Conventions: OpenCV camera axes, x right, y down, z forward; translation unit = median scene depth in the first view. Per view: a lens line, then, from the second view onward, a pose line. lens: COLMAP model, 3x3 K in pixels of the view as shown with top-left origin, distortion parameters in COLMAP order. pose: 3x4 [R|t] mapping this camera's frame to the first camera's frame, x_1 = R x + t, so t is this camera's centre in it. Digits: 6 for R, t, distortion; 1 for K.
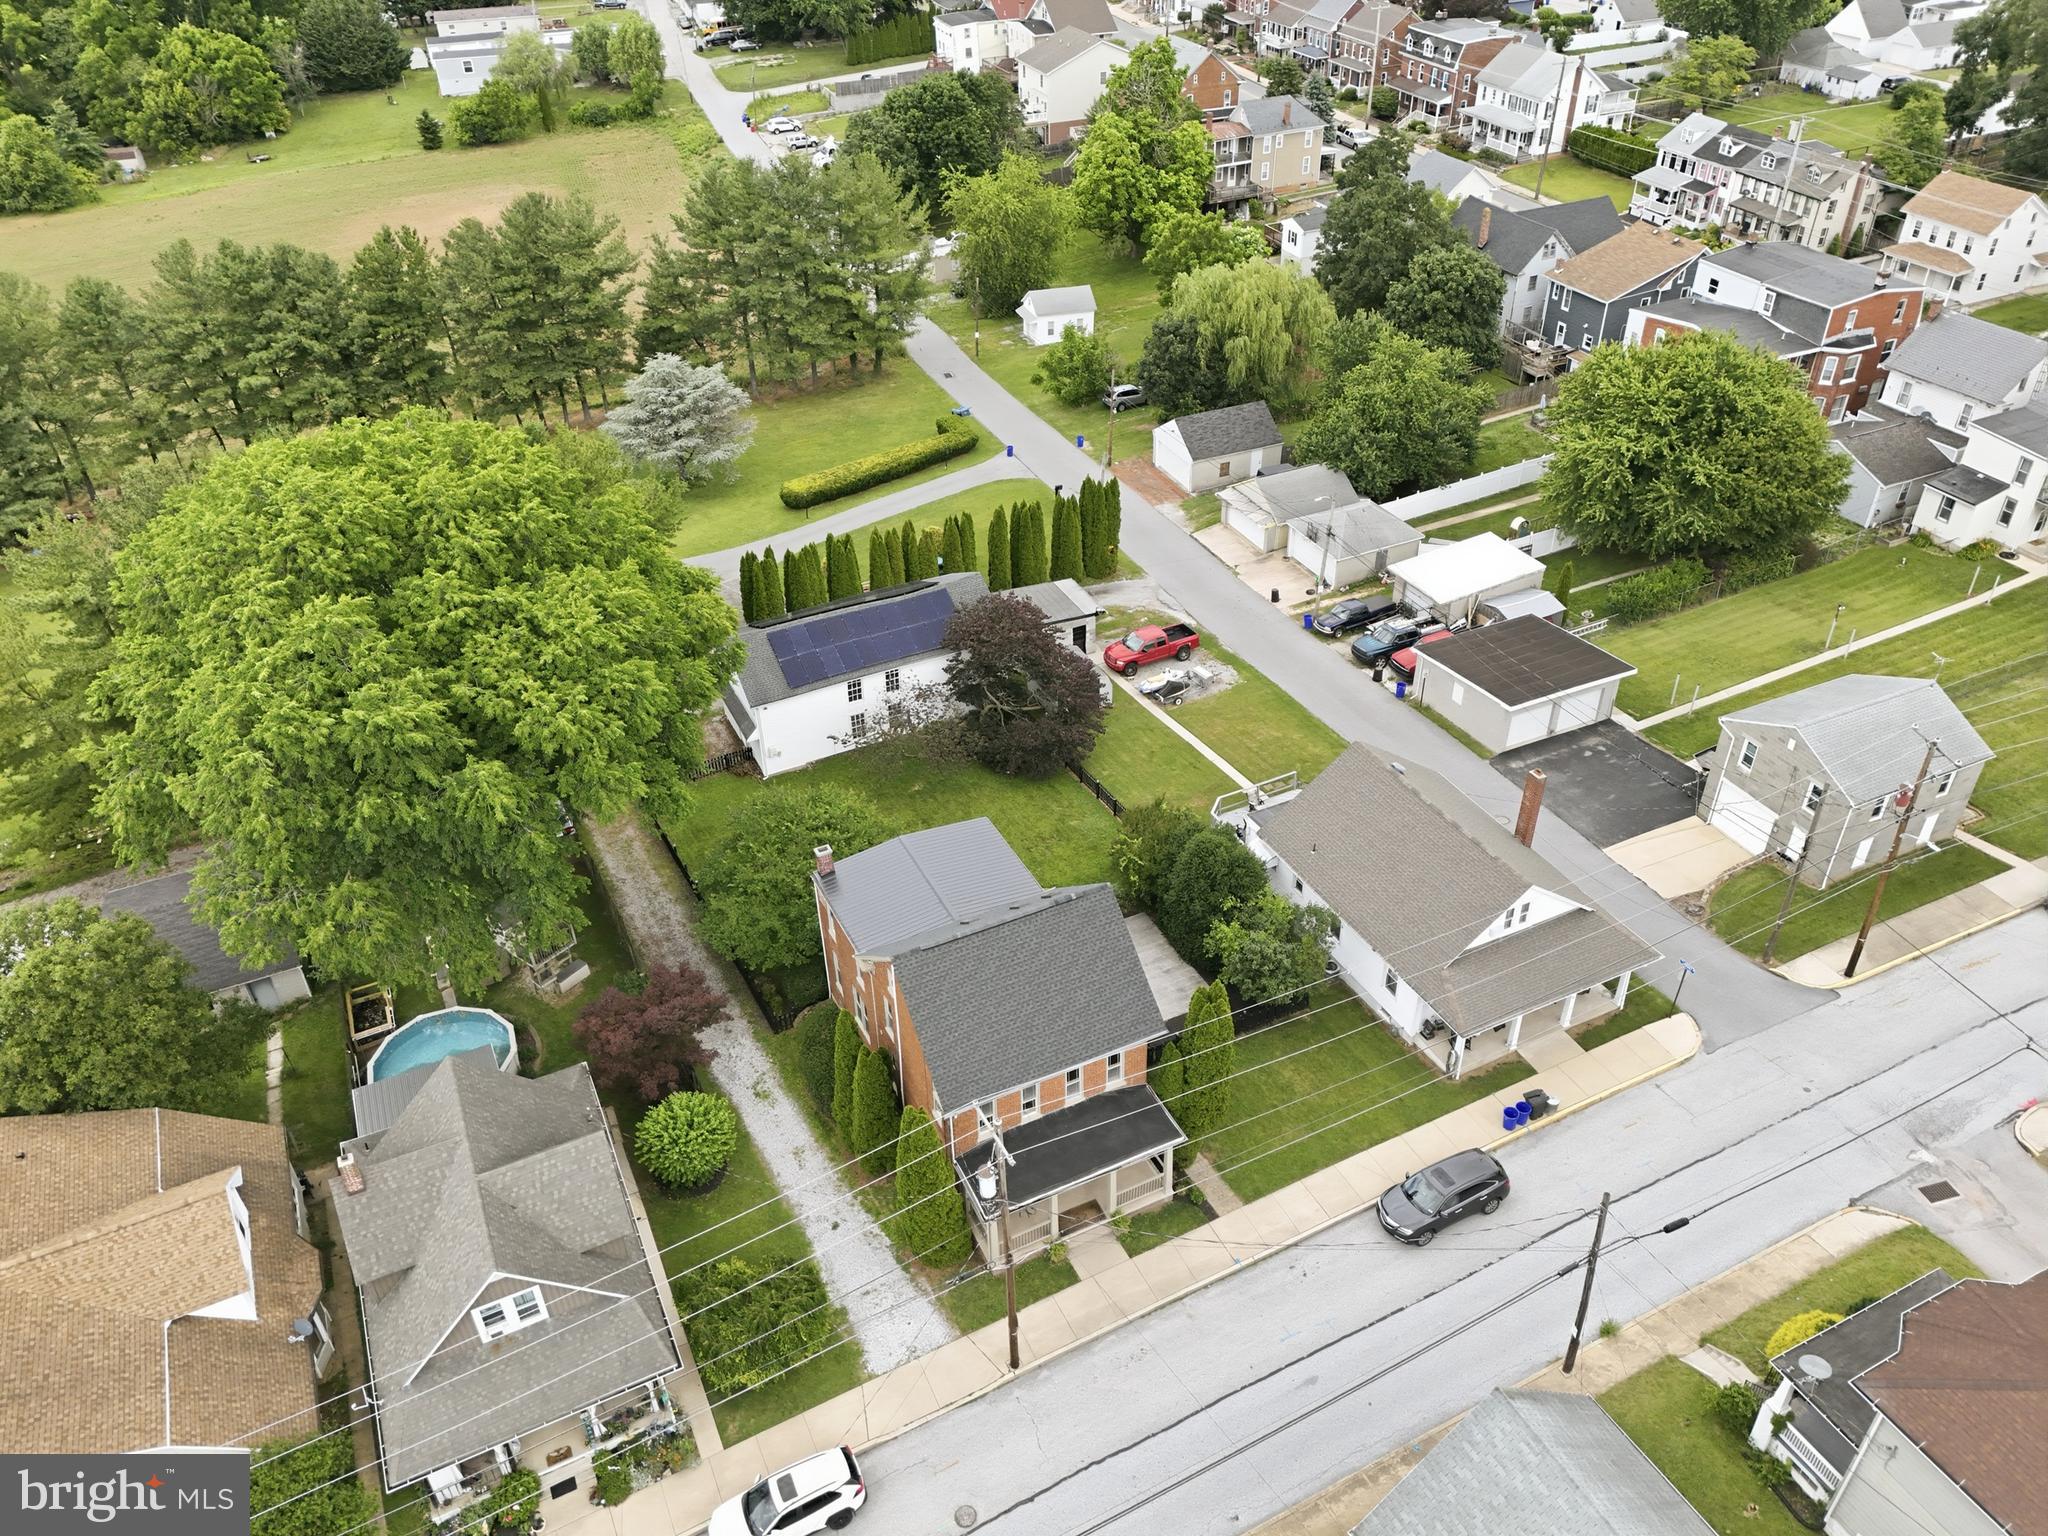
lens RADIAL K [[1502.2, 0, 1028.4], [0, 1502.2, 770.4], [0, 0, 1]] dist [0.074668, -0.066502]
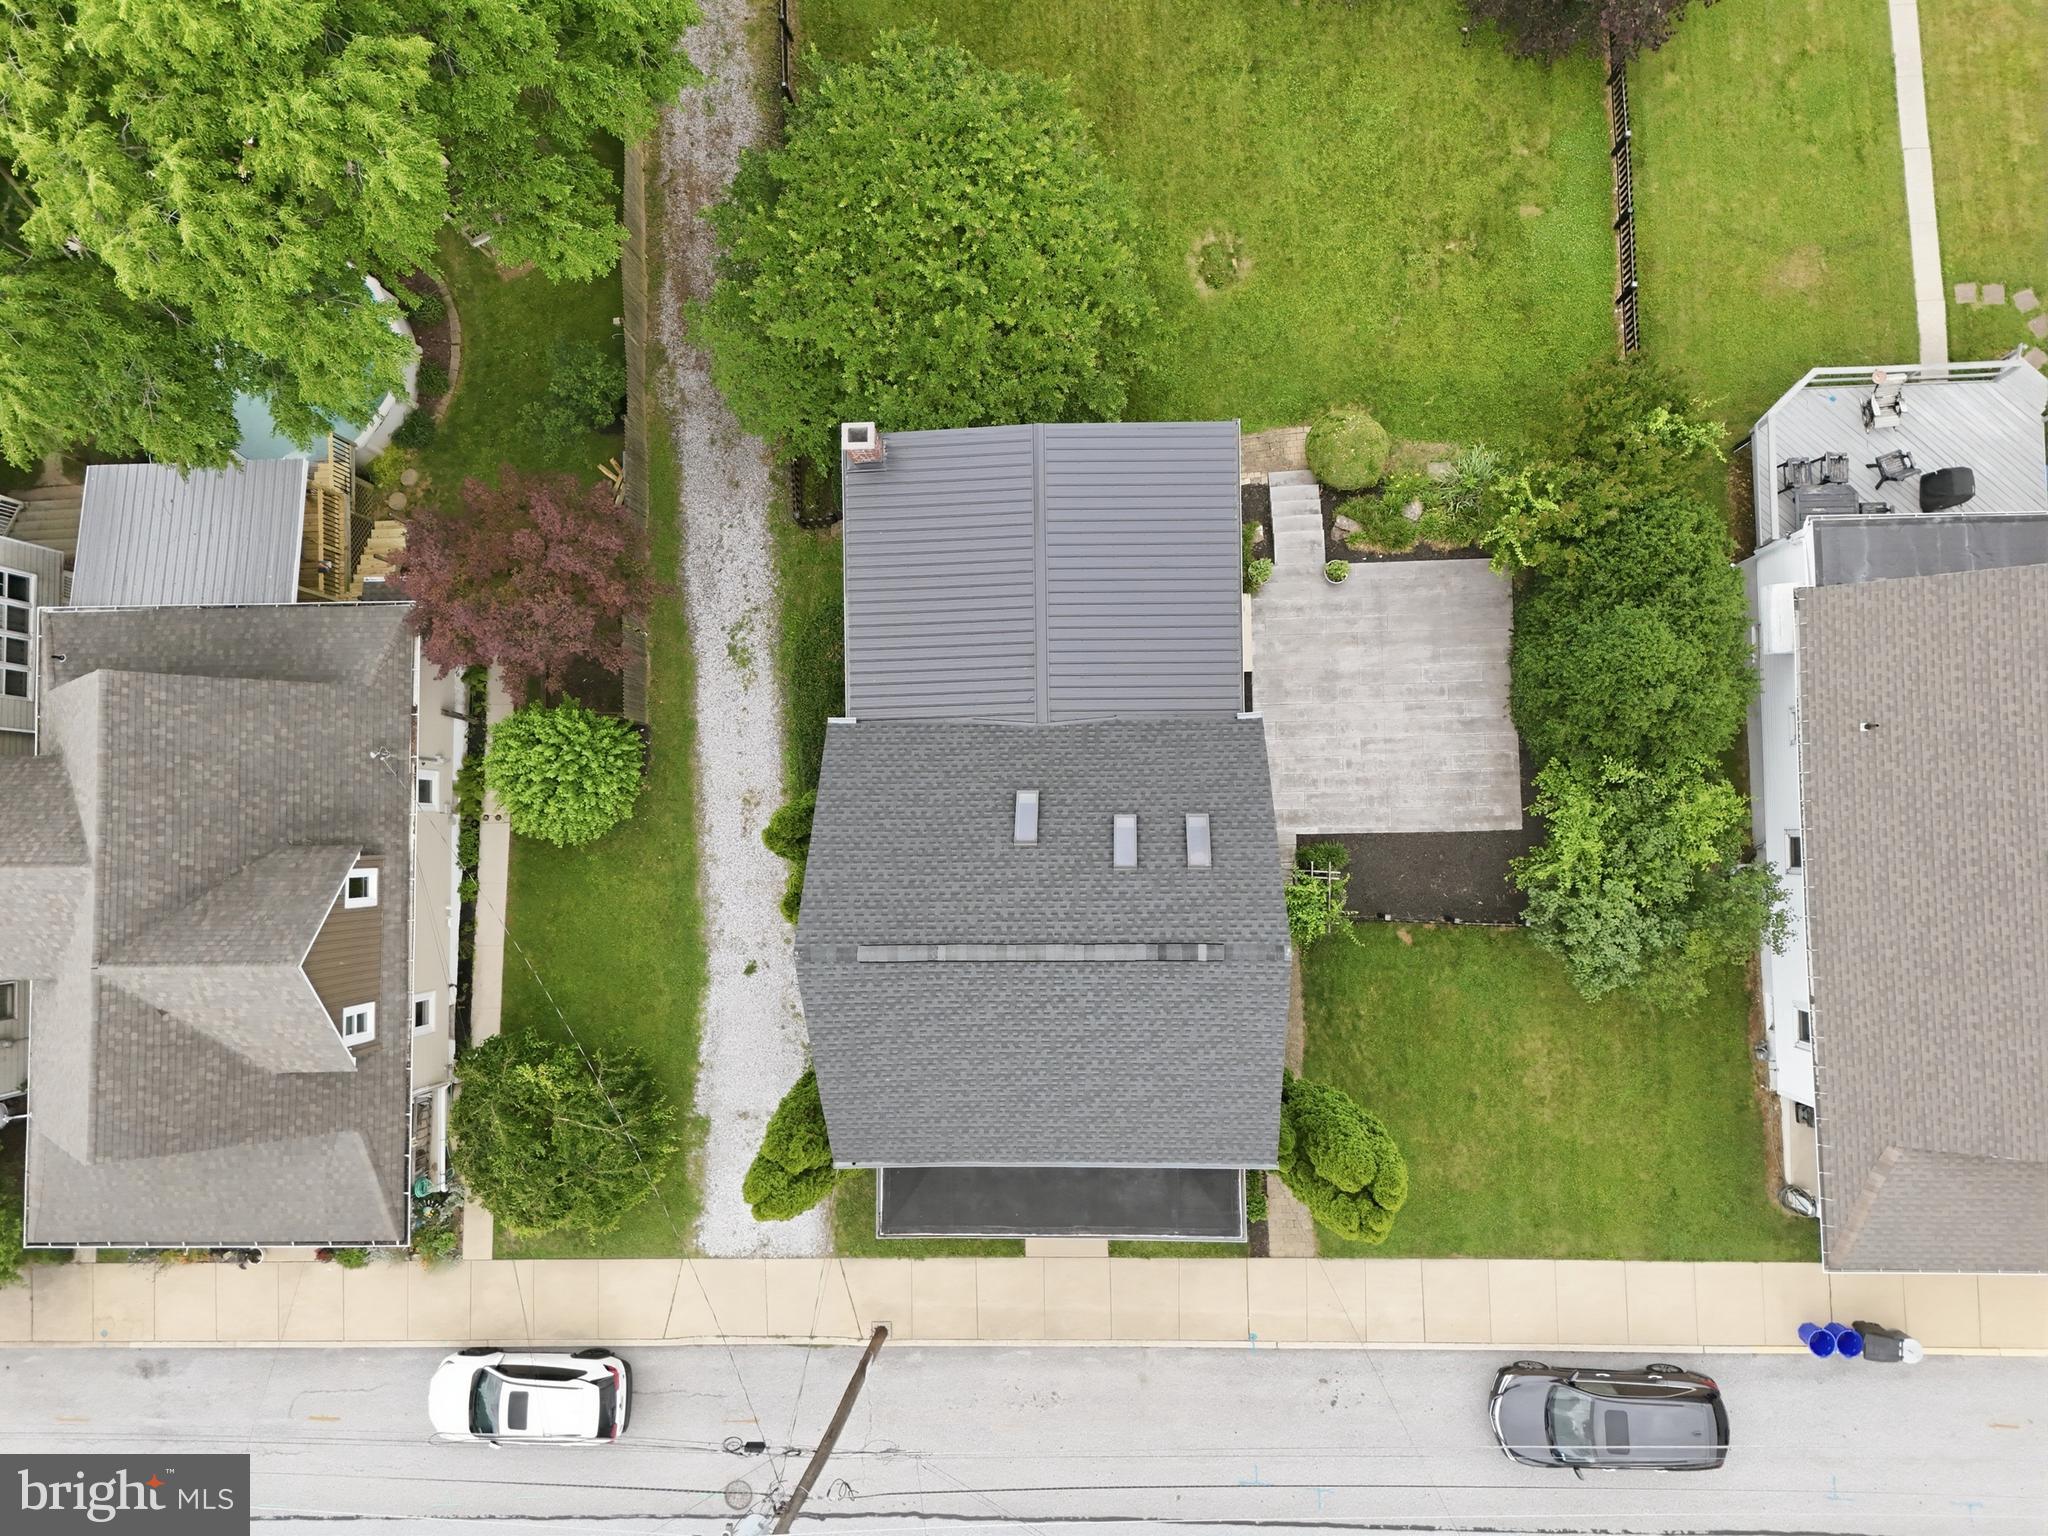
lens RADIAL K [[1502.2, 0, 1028.4], [0, 1502.2, 770.4], [0, 0, 1]] dist [0.074668, -0.066502]
pose [[0.904493, 0.423387, -0.051339, -0.012462], [-0.217431, 0.561330, 0.798519, -0.191631], [0.366901, -0.711092, 0.599776, 0.445144]]
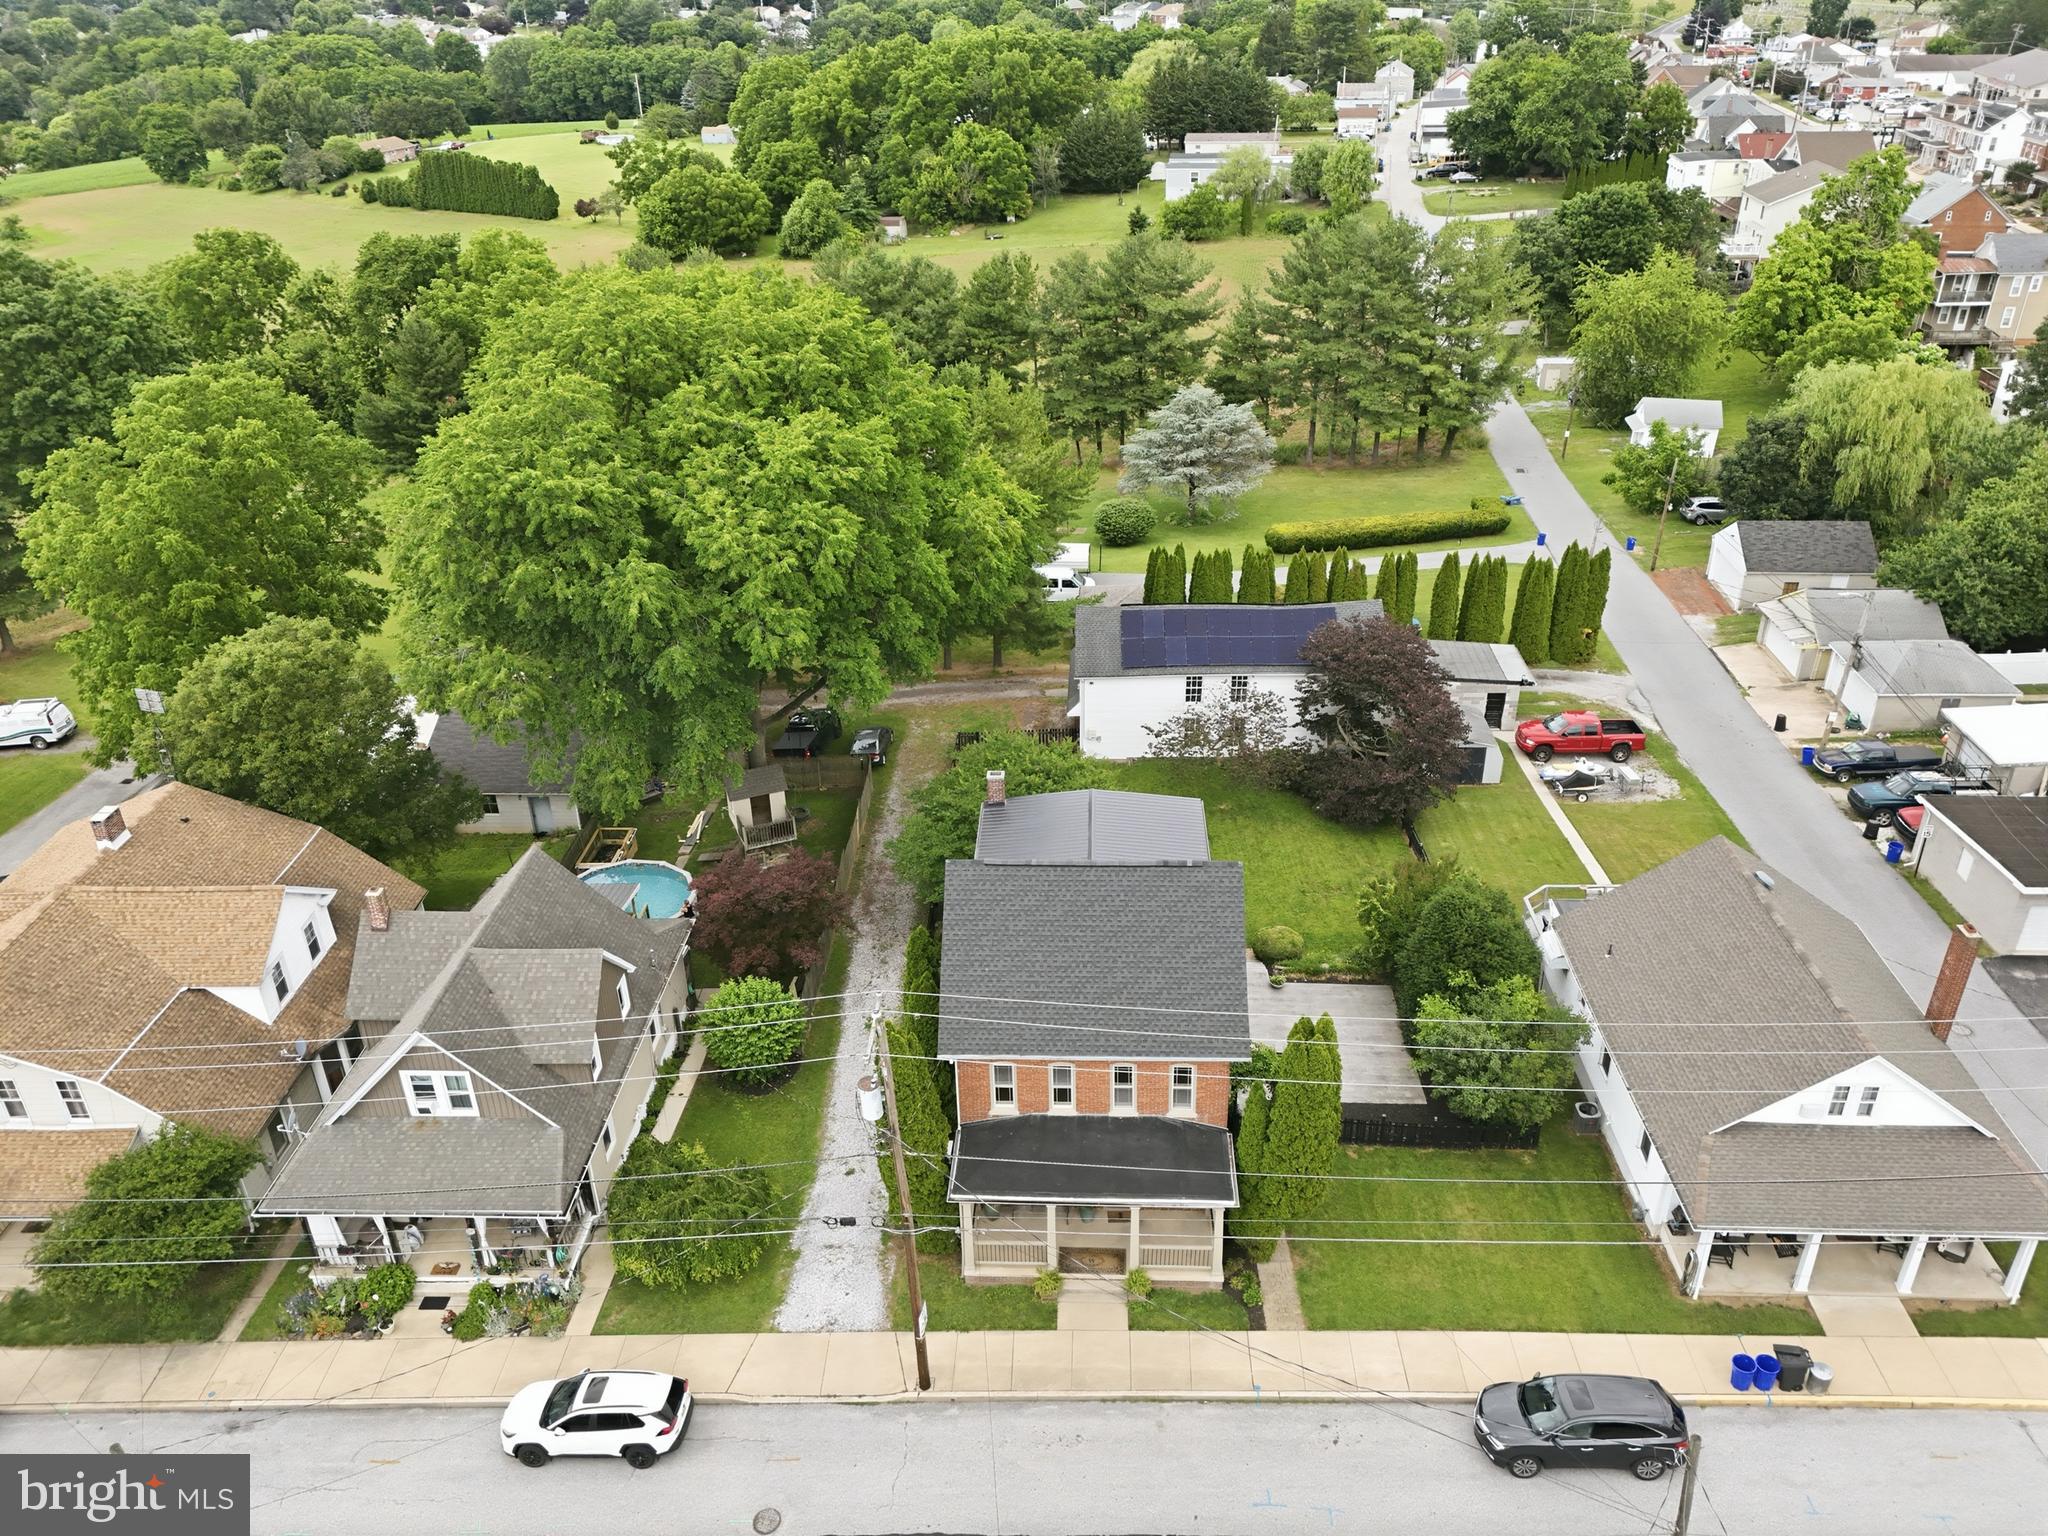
lens RADIAL K [[1502.2, 0, 1028.4], [0, 1502.2, 770.4], [0, 0, 1]] dist [0.074668, -0.066502]
pose [[0.880626, 0.231734, -0.413277, 0.165321], [-0.276563, 0.959630, -0.051222, 0.061567], [0.384723, 0.159404, 0.909164, 0.140017]]
